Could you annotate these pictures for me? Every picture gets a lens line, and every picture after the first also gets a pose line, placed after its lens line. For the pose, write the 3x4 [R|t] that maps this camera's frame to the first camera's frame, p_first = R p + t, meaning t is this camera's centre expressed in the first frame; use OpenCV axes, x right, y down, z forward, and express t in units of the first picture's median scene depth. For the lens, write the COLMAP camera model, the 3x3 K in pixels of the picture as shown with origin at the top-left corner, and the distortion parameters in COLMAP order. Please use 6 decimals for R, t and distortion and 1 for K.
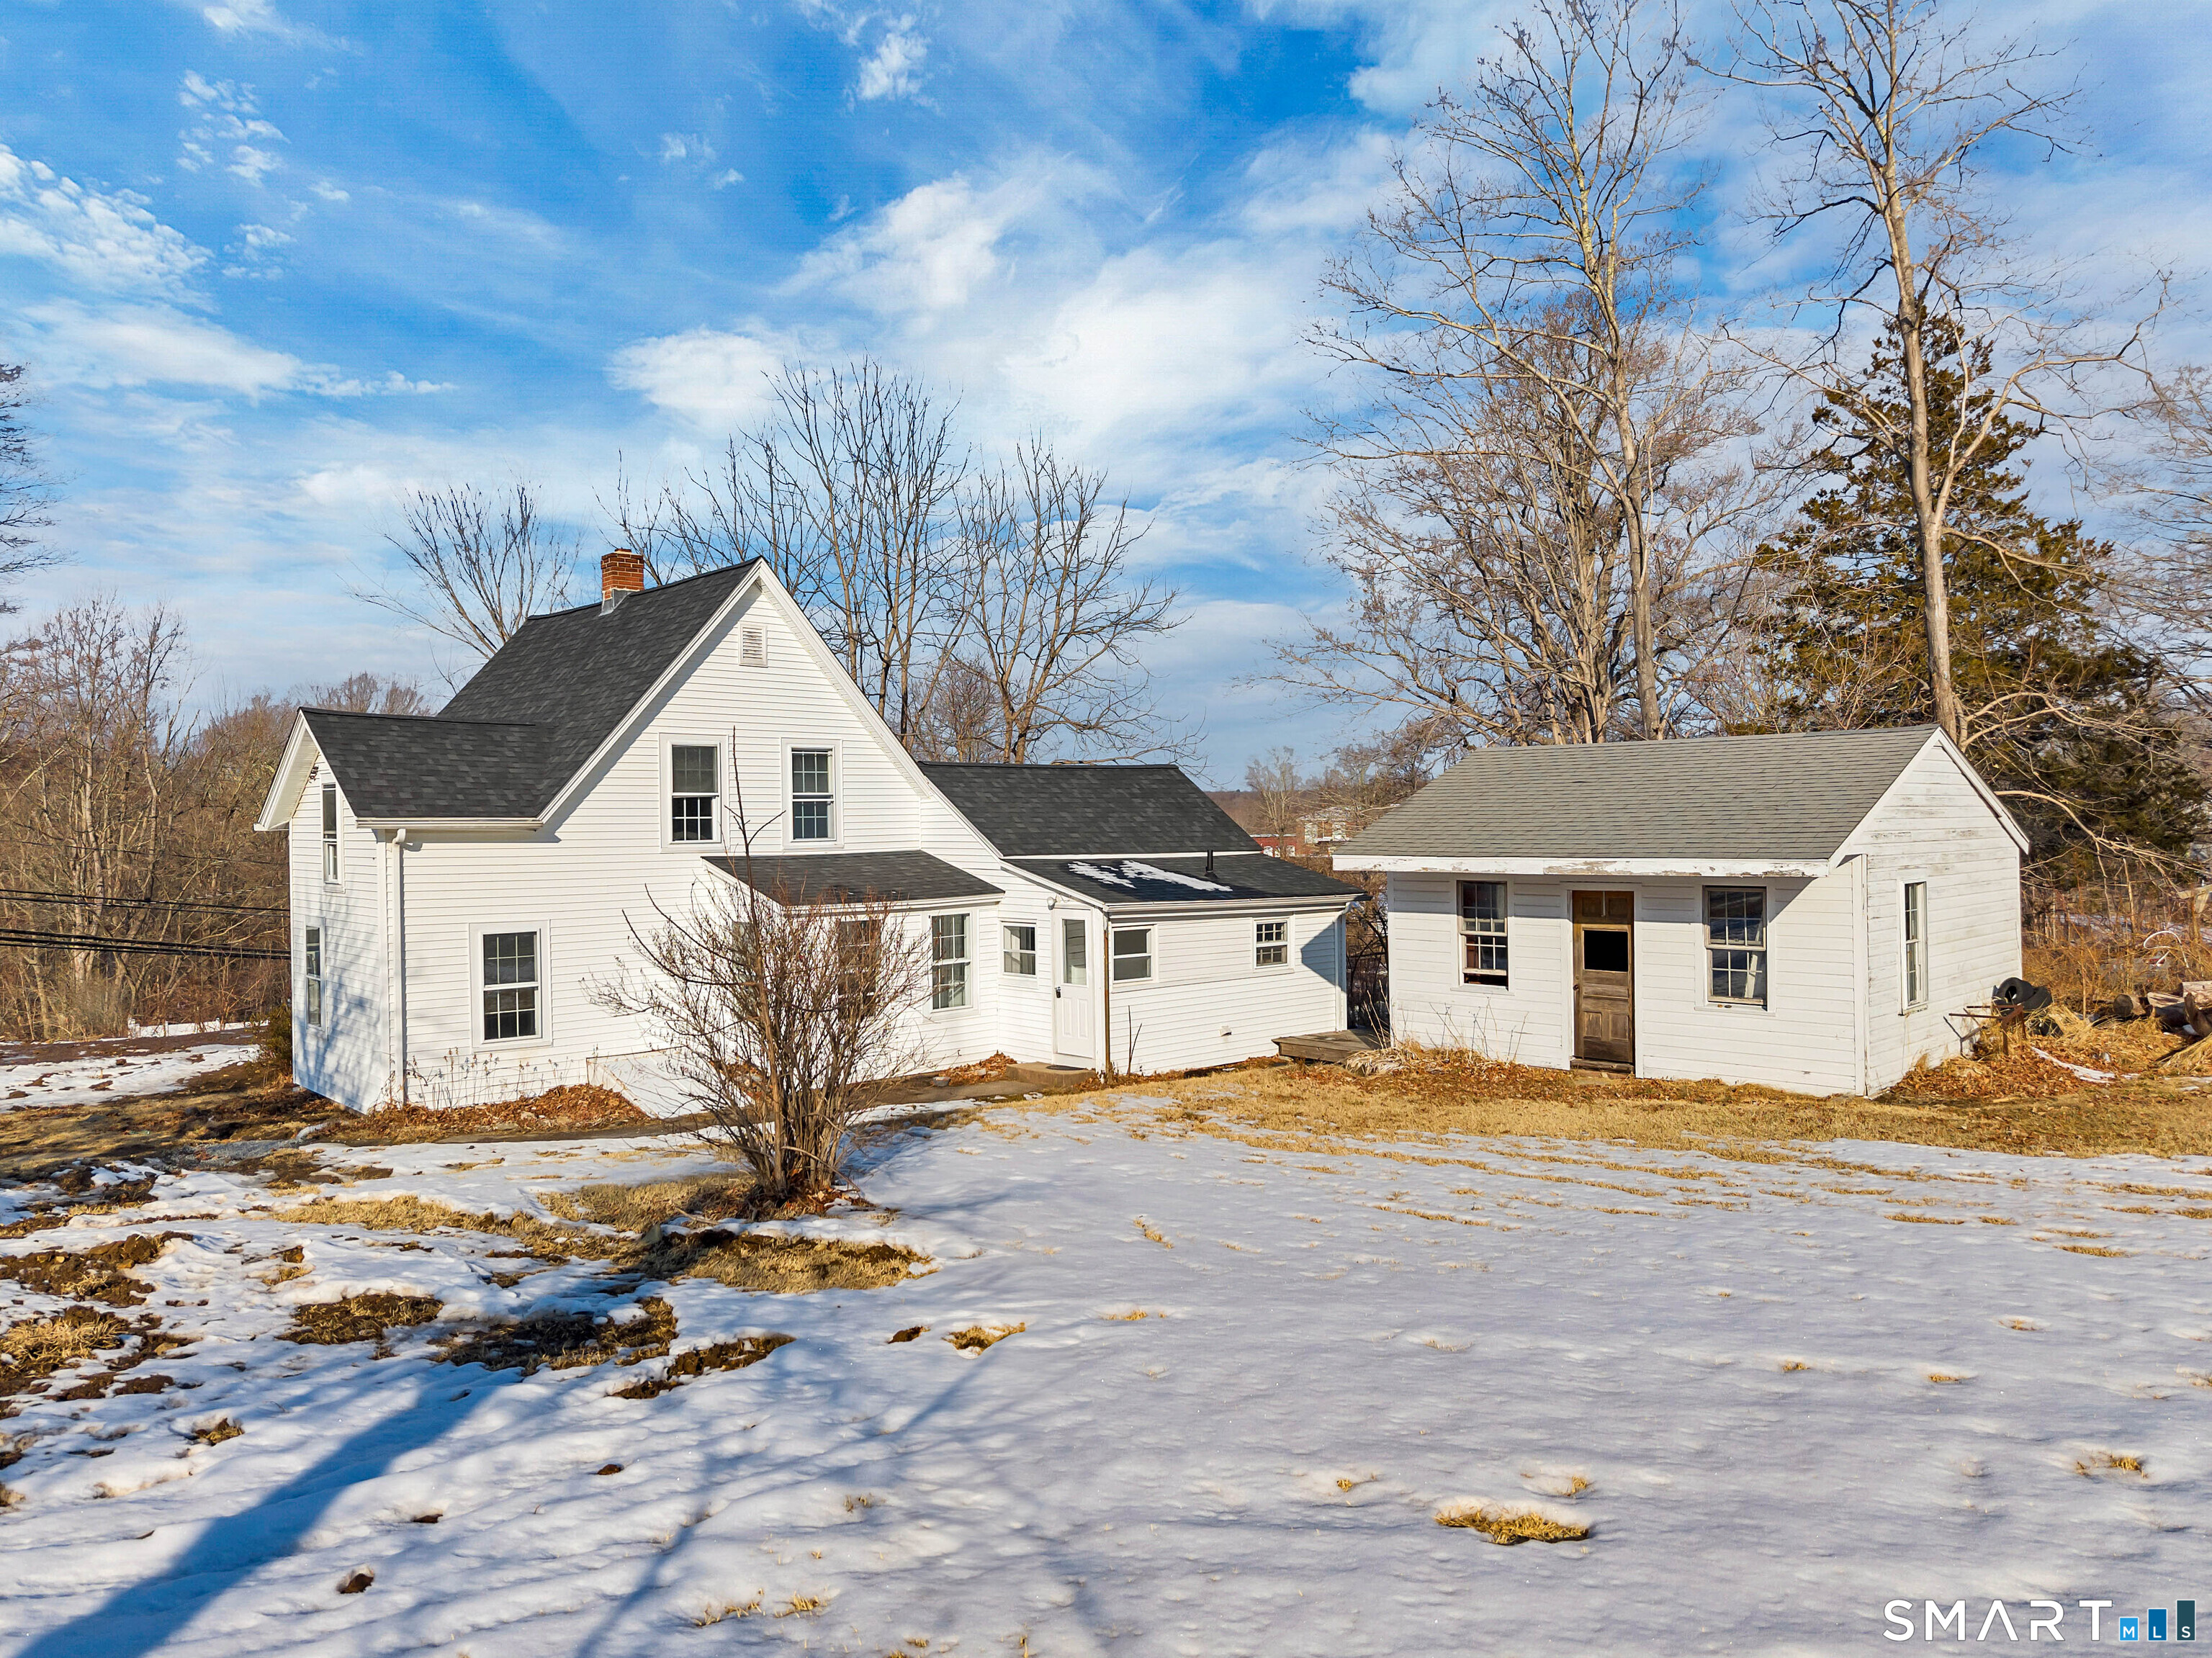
lens RADIAL K [[1459.8, 0, 1118.1], [0, 1459.8, 831.7], [0, 0, 1]] dist [0.015812, -0.011119]
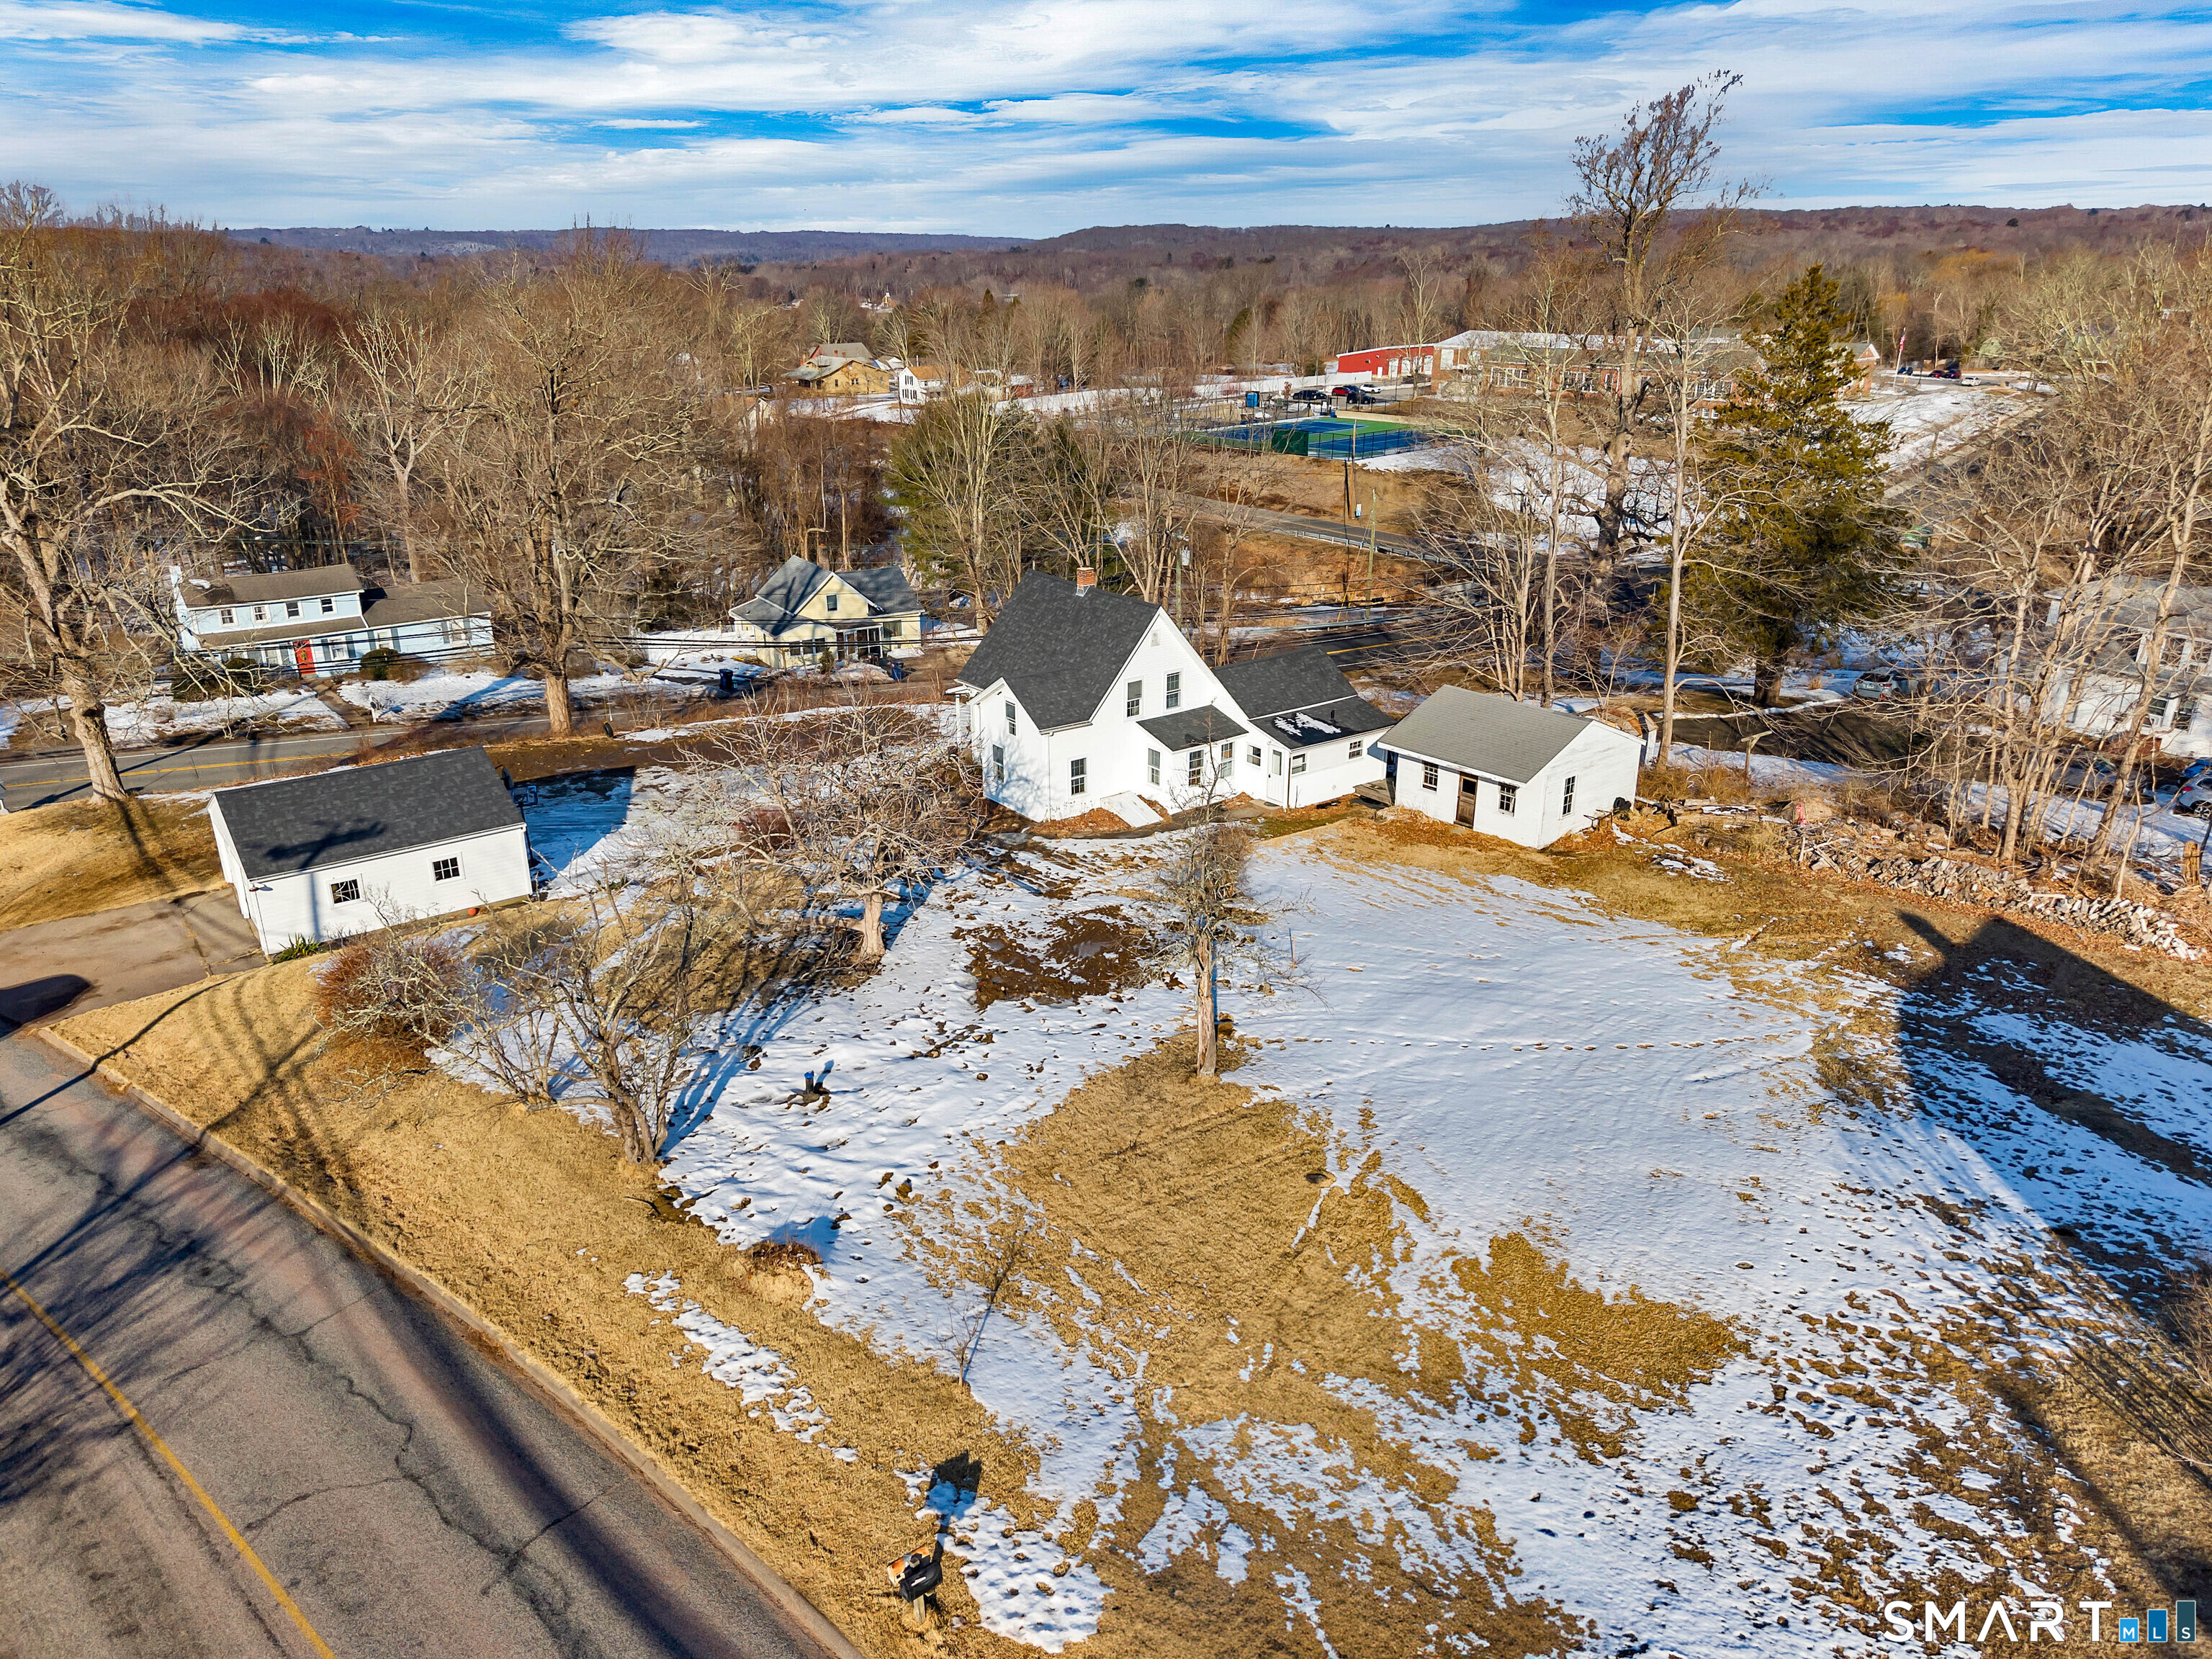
lens RADIAL K [[1489.9, 0, 1106.0], [0, 1489.9, 829.5], [0, 0, 1]] dist [0.023391, -0.022543]
pose [[0.995939, 0.039270, -0.081017, -0.114721], [-0.008317, 0.936143, 0.351522, -0.741513], [0.089647, -0.349420, 0.932668, -1.562393]]
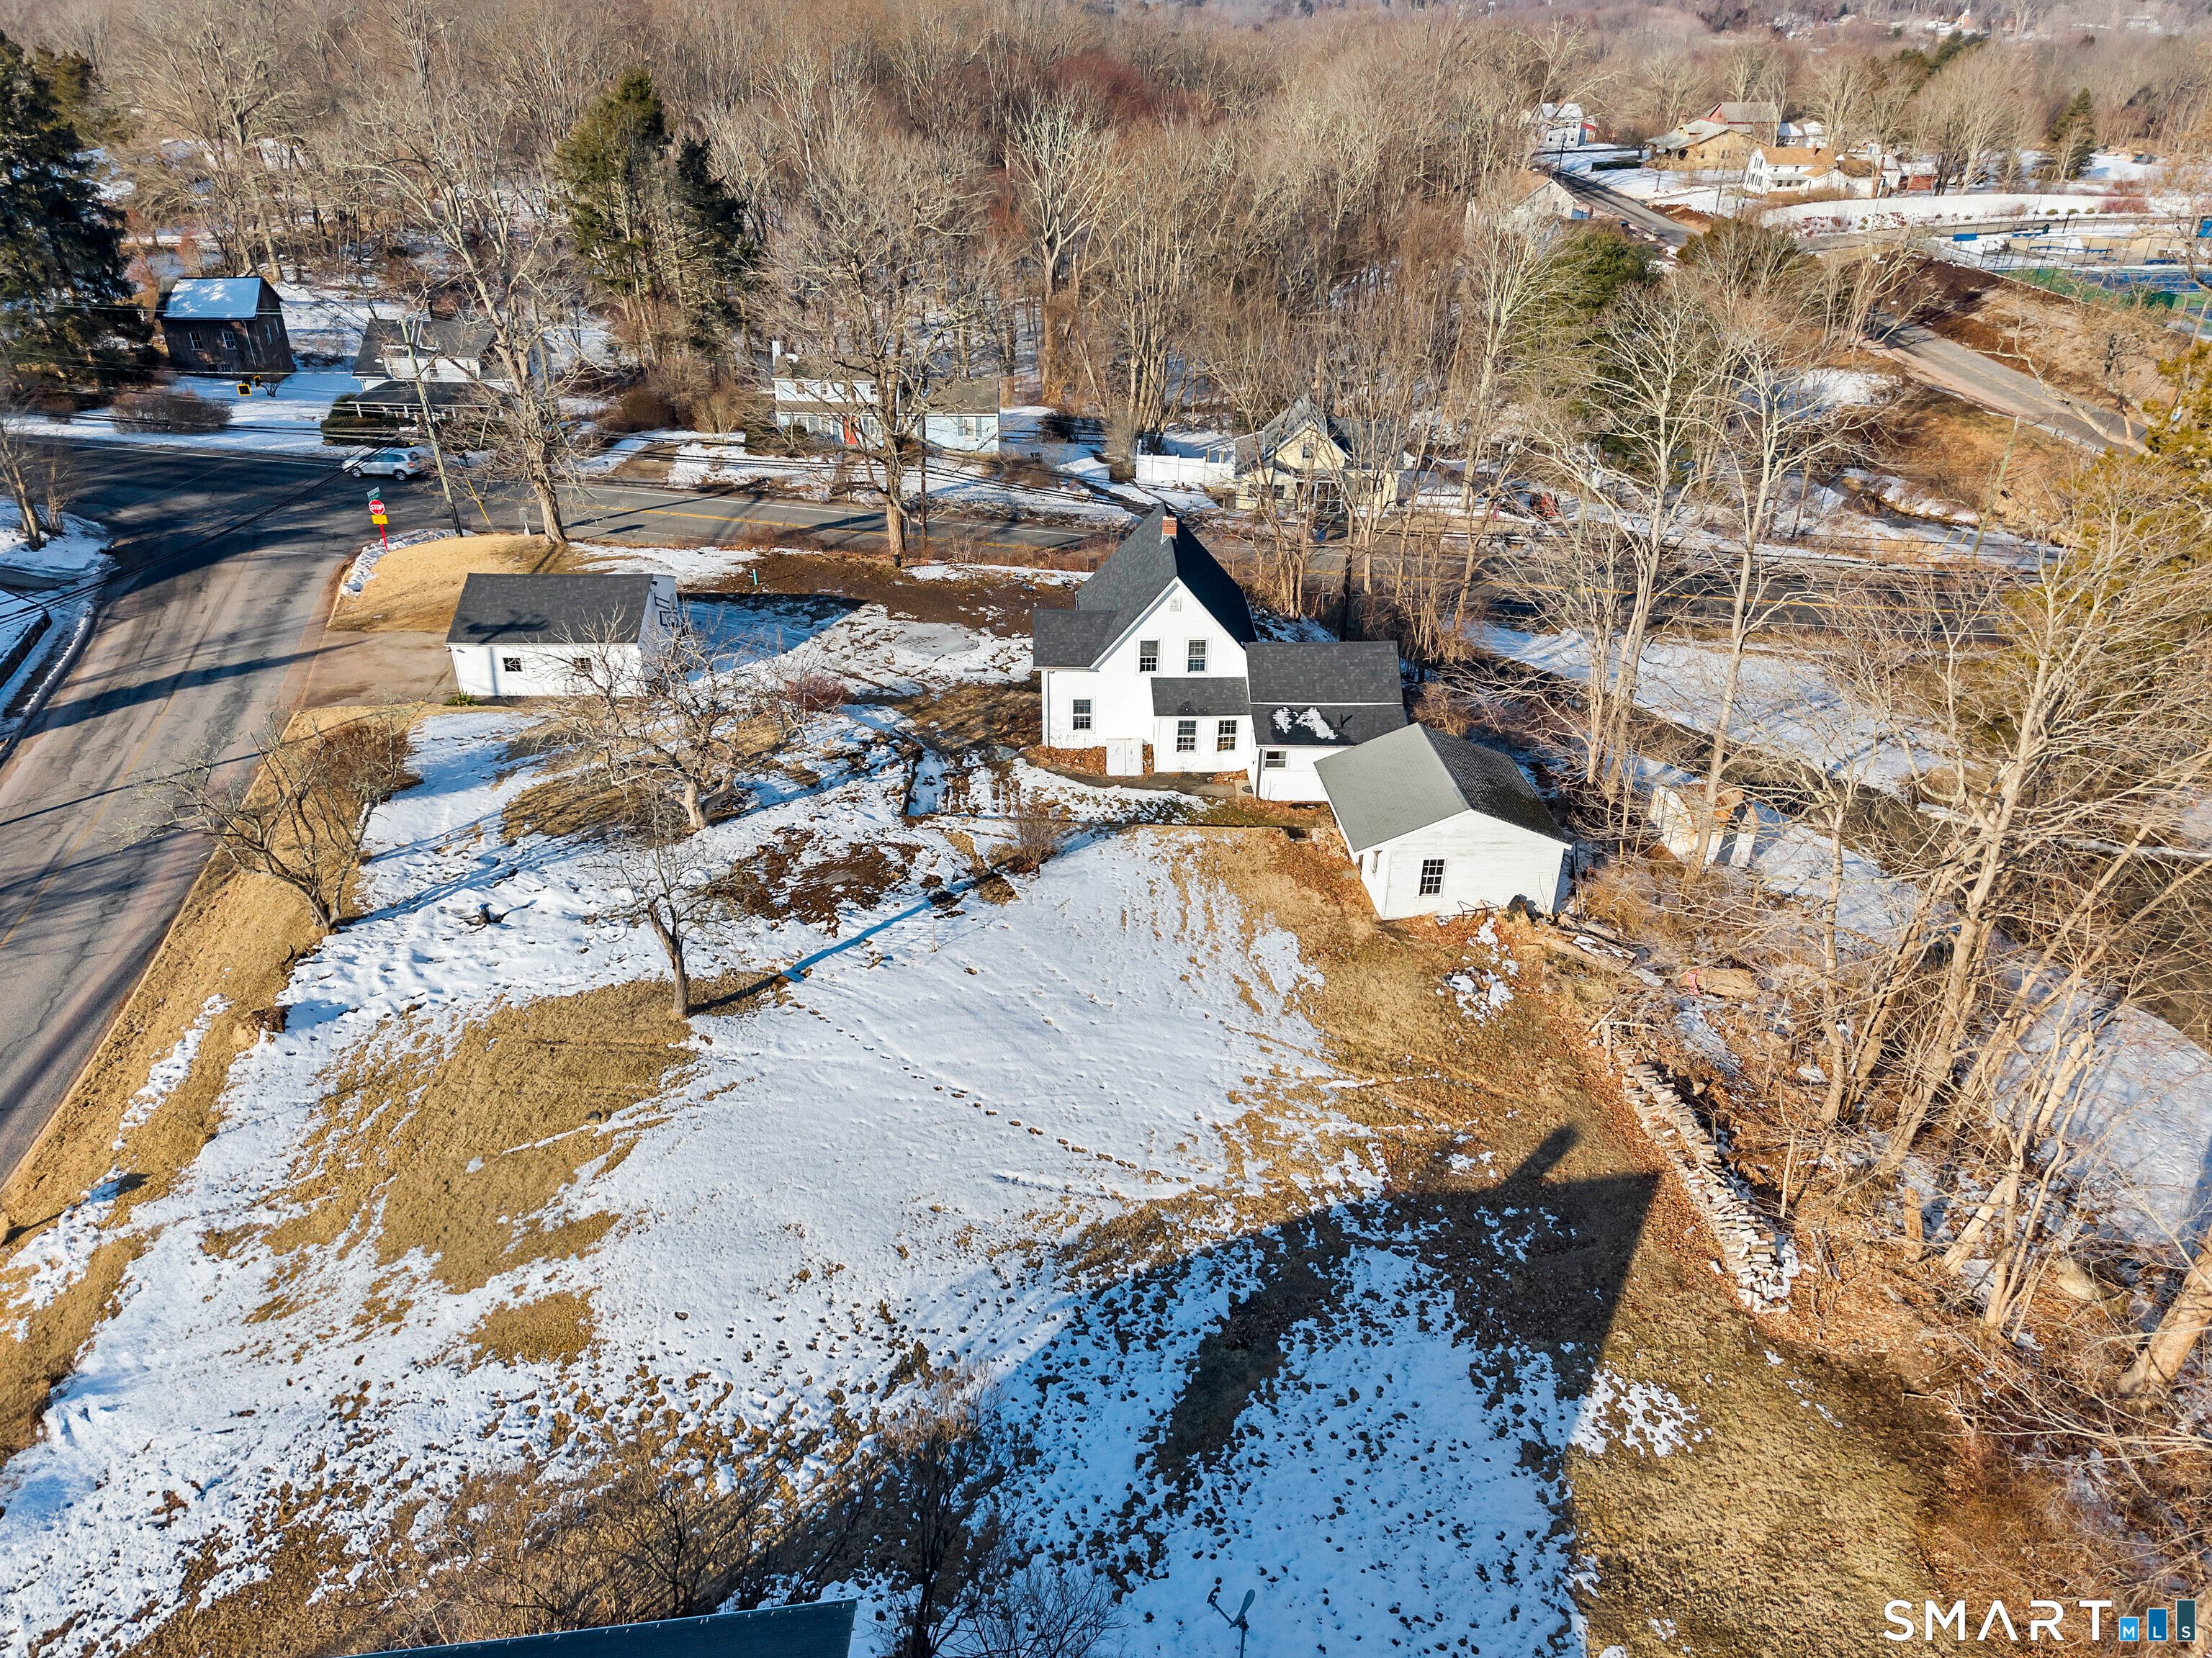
lens RADIAL K [[1489.8, 0, 1106.0], [0, 1489.8, 829.0], [0, 0, 1]] dist [0.023391, -0.022543]
pose [[0.762225, 0.346346, -0.546862, 1.290319], [-0.026723, 0.860935, 0.508012, -1.165643], [0.646761, -0.372605, 0.665482, -1.033865]]
